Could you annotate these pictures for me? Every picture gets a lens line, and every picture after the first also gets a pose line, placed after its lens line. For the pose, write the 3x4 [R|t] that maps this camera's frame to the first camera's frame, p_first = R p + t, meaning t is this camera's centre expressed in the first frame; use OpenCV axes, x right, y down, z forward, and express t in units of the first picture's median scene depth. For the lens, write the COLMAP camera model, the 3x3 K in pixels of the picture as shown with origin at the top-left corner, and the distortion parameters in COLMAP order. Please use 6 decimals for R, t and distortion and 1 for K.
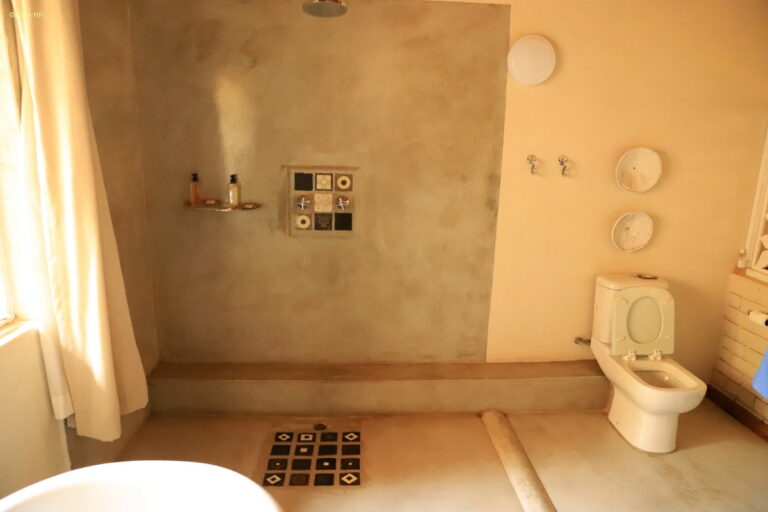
lens RADIAL K [[523.4, 0, 385.3], [0, 523.4, 259.6], [0, 0, 1]] dist [-0.089270, 0.052673]
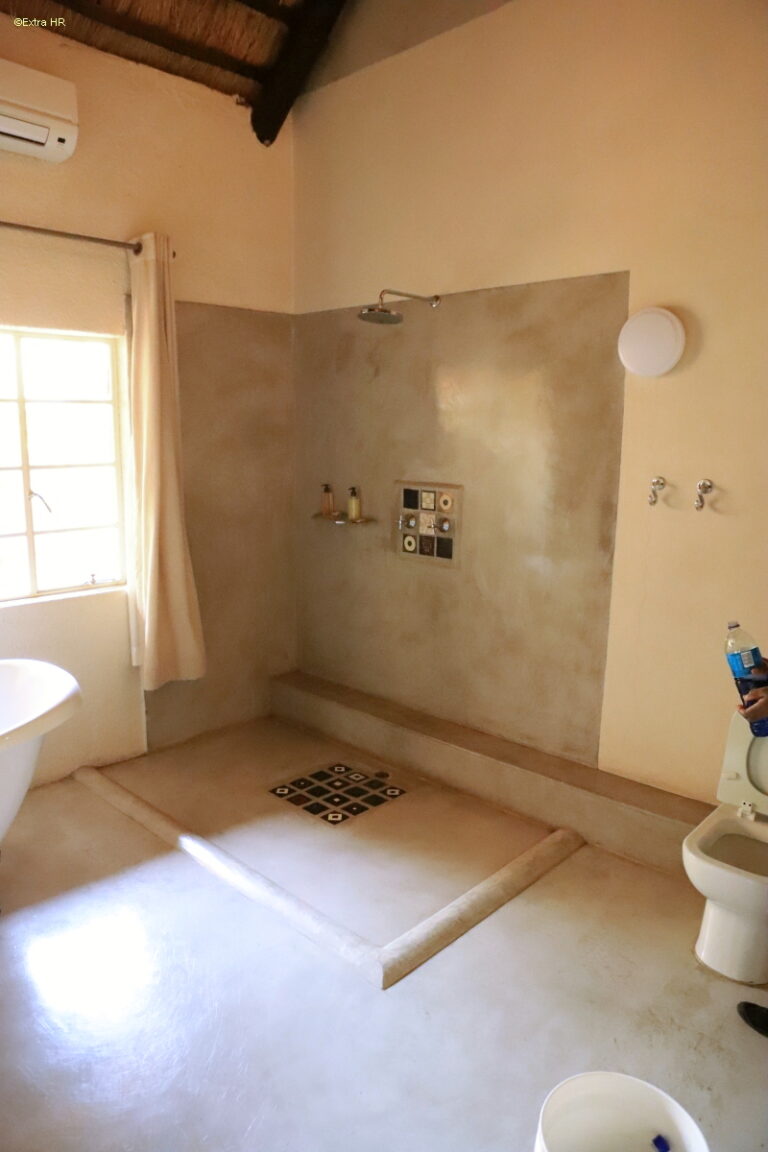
lens RADIAL K [[785.0, 0, 376.3], [0, 785.0, 576.5], [0, 0, 1]] dist [-0.089270, 0.052673]
pose [[0.681802, 0.119760, -0.721667, 0.787145], [-0.169183, 0.985578, 0.003718, -0.012140], [0.711704, 0.119558, 0.692230, 0.036243]]
